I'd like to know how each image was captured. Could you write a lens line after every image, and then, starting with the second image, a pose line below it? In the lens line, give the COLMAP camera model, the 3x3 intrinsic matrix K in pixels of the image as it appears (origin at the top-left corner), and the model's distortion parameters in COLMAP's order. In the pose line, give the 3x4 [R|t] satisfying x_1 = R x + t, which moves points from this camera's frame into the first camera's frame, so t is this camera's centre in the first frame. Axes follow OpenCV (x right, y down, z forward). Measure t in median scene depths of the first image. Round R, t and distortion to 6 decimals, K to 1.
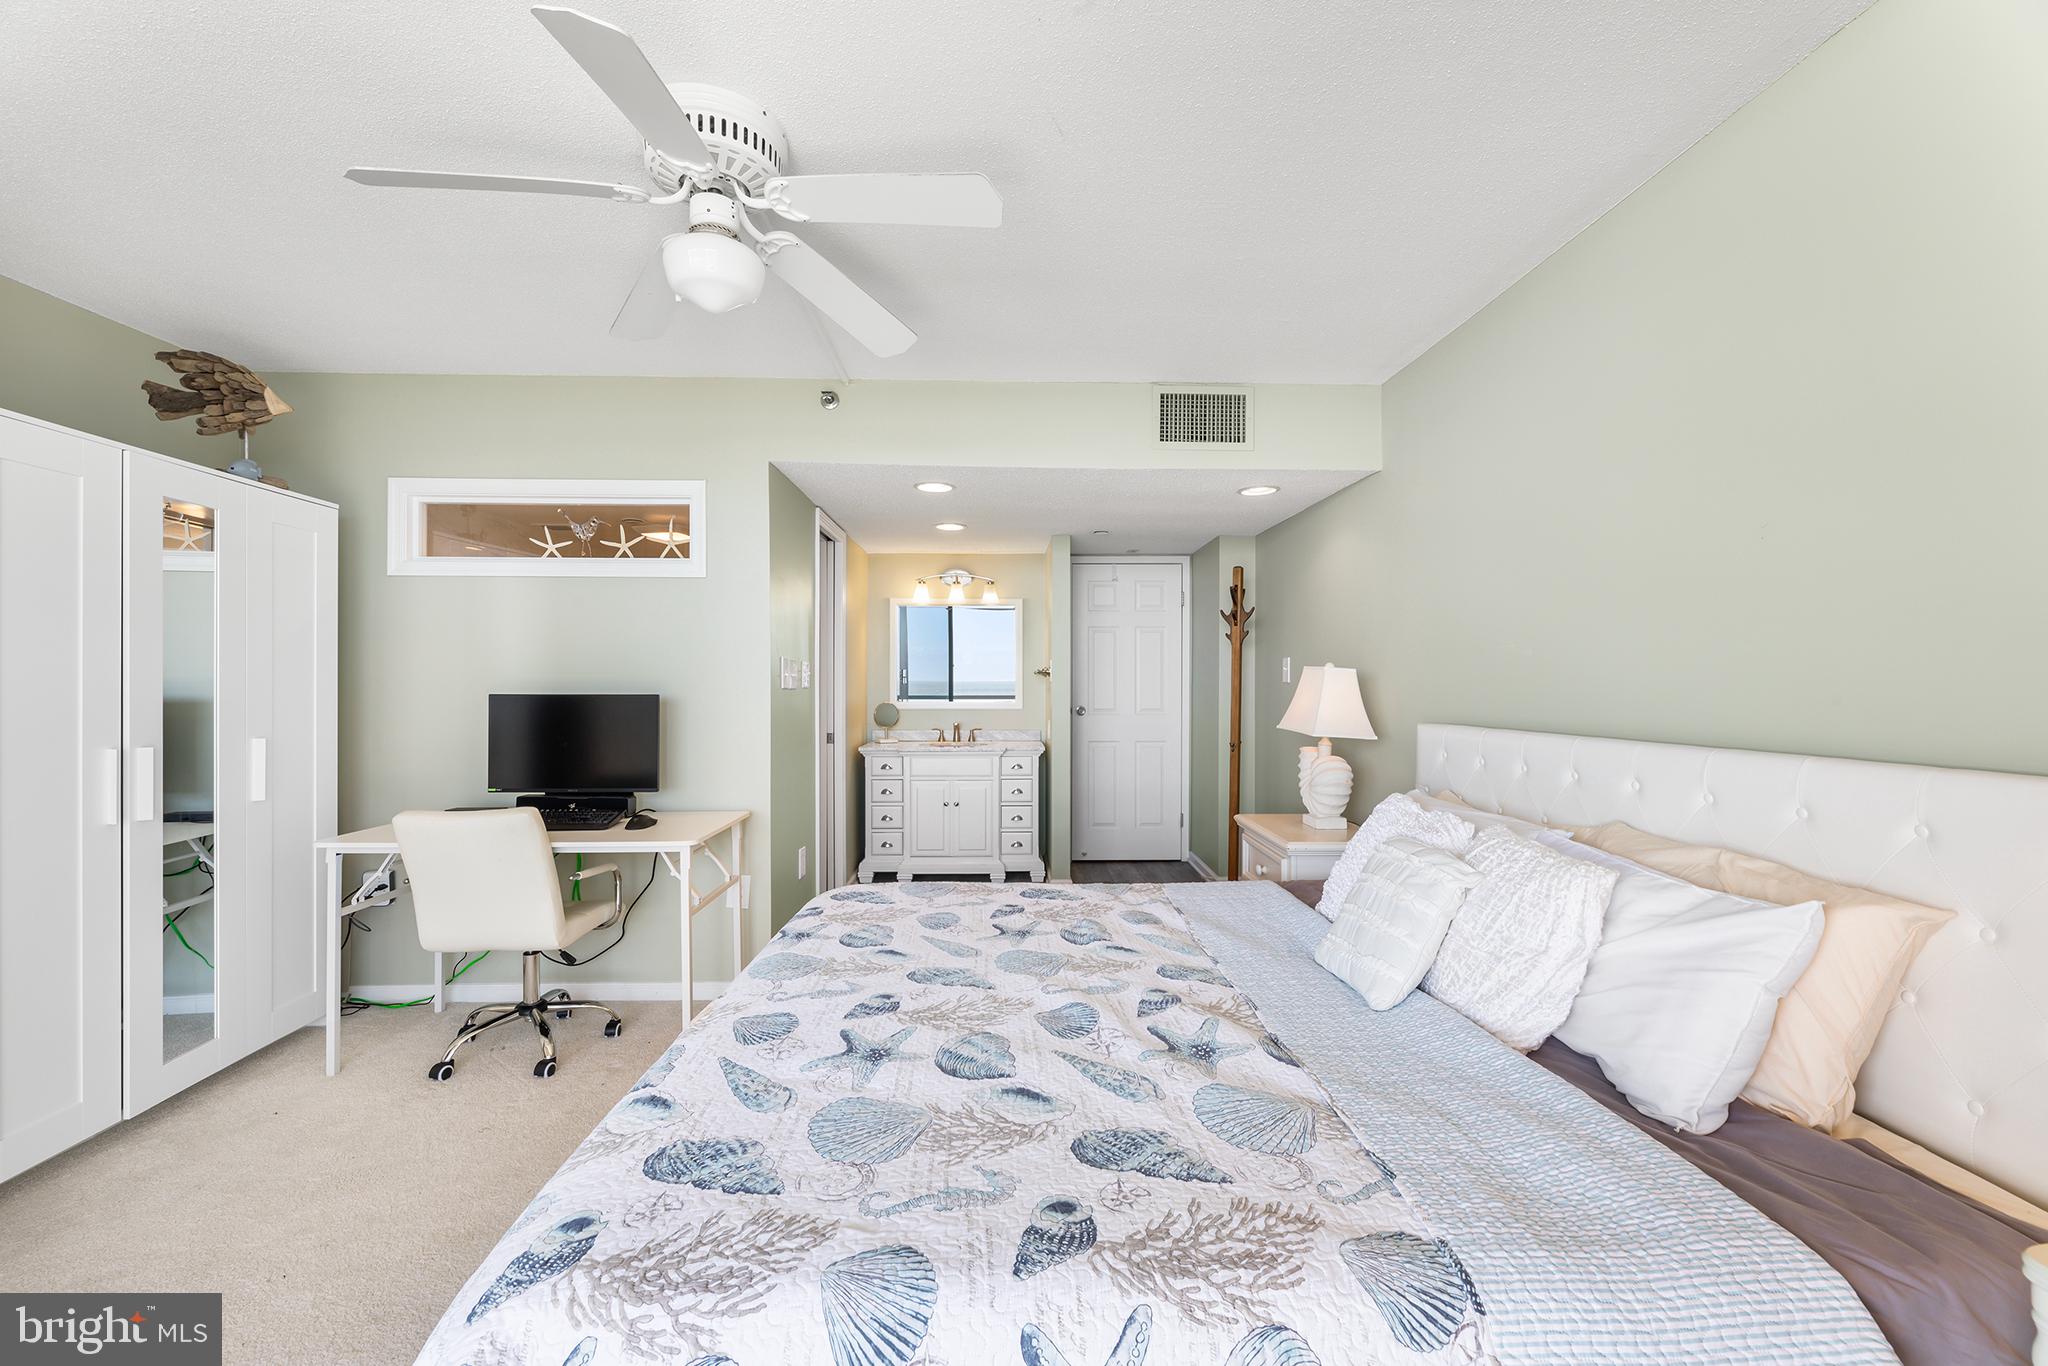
lens RADIAL K [[837.8, 0, 1031.8], [0, 837.8, 688.4], [0, 0, 1]] dist [-0.001381, -0.000076]
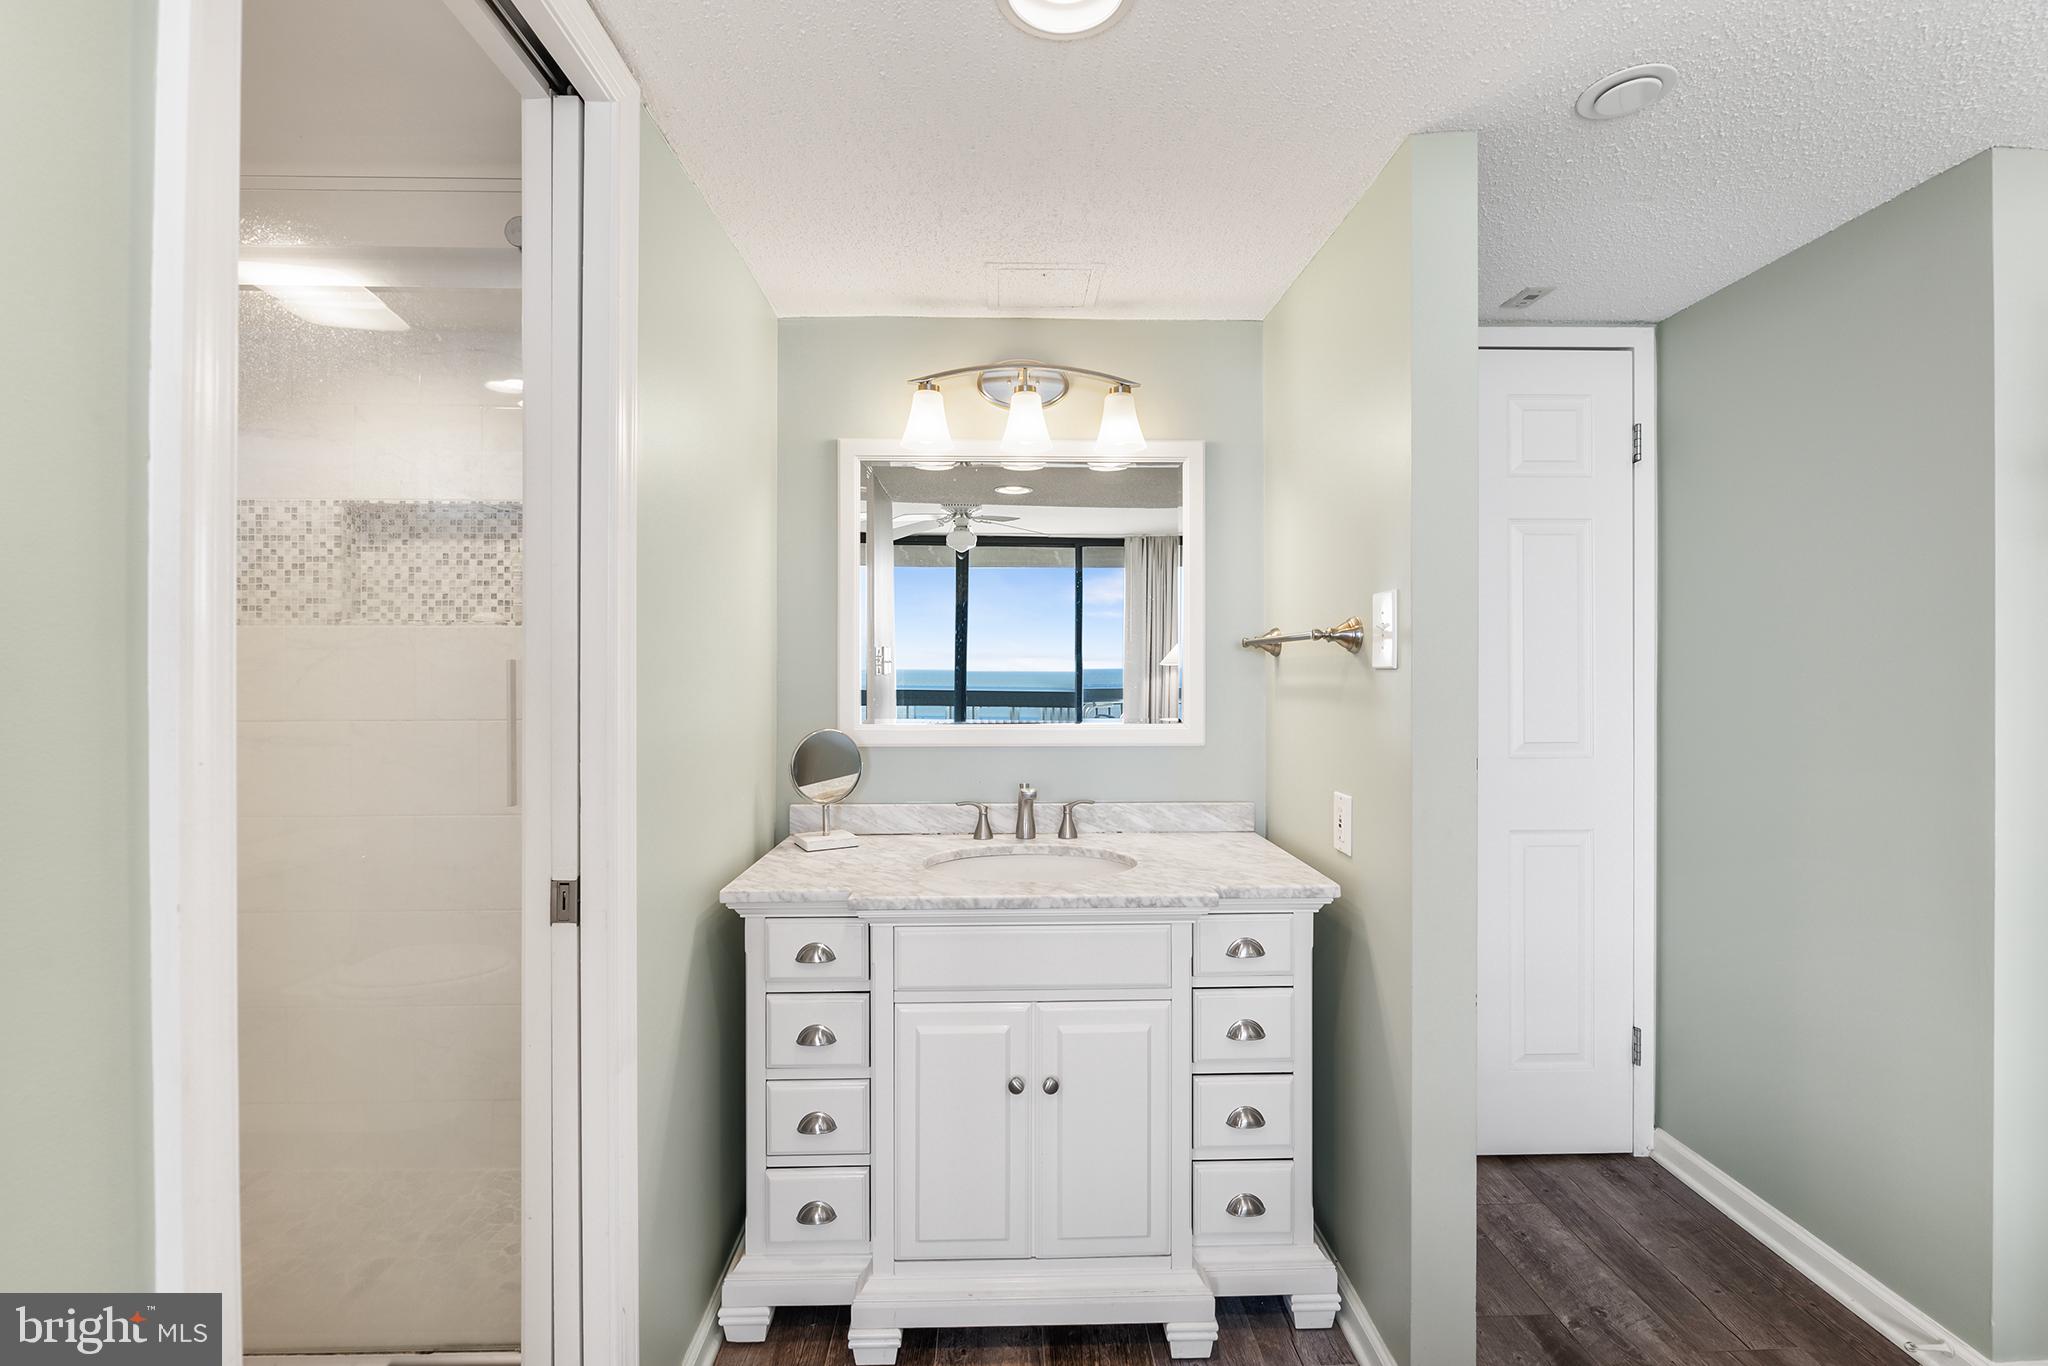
lens RADIAL K [[828.3, 0, 1030.3], [0, 828.3, 673.4], [0, 0, 1]] dist [0.003733, 0.000325]
pose [[0.999929, -0.001337, 0.011853, -0.099241], [0.001384, 0.999991, -0.003968, -0.005556], [-0.011847, 0.003984, 0.999922, 0.698226]]
